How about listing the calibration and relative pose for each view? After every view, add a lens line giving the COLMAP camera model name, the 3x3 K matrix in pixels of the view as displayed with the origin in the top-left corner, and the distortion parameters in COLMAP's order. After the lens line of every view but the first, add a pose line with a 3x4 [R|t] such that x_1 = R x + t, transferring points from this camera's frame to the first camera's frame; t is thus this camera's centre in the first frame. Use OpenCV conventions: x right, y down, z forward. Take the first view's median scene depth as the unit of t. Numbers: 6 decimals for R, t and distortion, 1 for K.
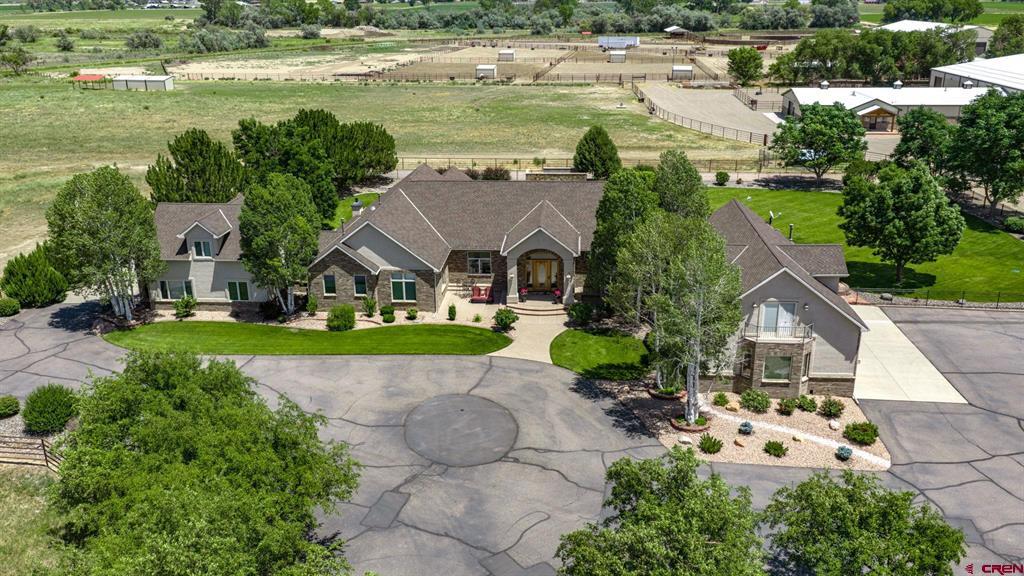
lens RADIAL K [[853.3, 0, 512.0], [0, 853.3, 288.0], [0, 0, 1]] dist [0.035866, -0.072221]
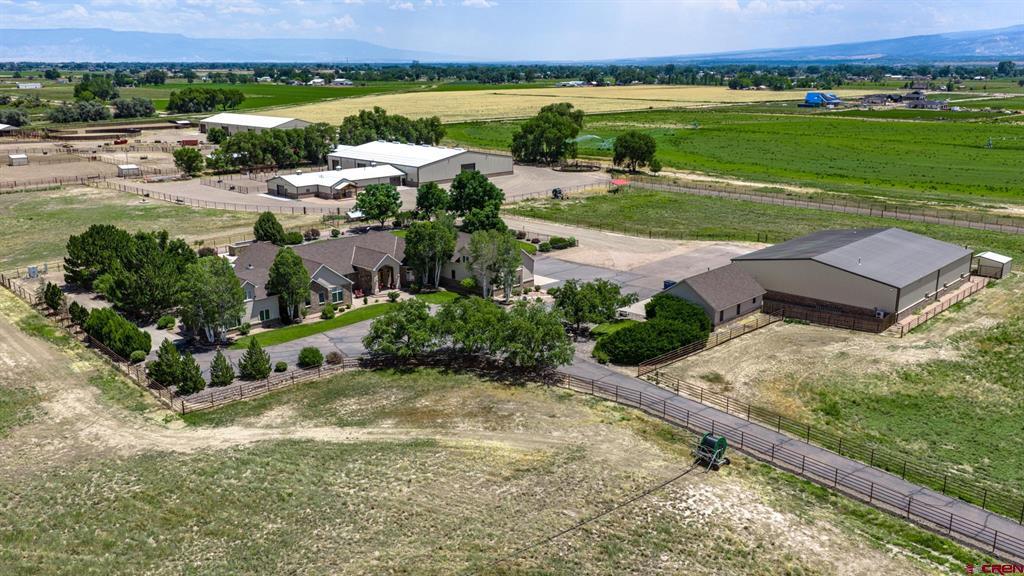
lens RADIAL K [[853.3, 0, 512.0], [0, 853.3, 288.0], [0, 0, 1]] dist [0.035866, -0.072221]
pose [[0.651425, -0.189817, 0.734585, -0.836543], [0.247968, 0.968294, 0.030312, 0.015051], [-0.717048, 0.162408, 0.677839, -0.412749]]
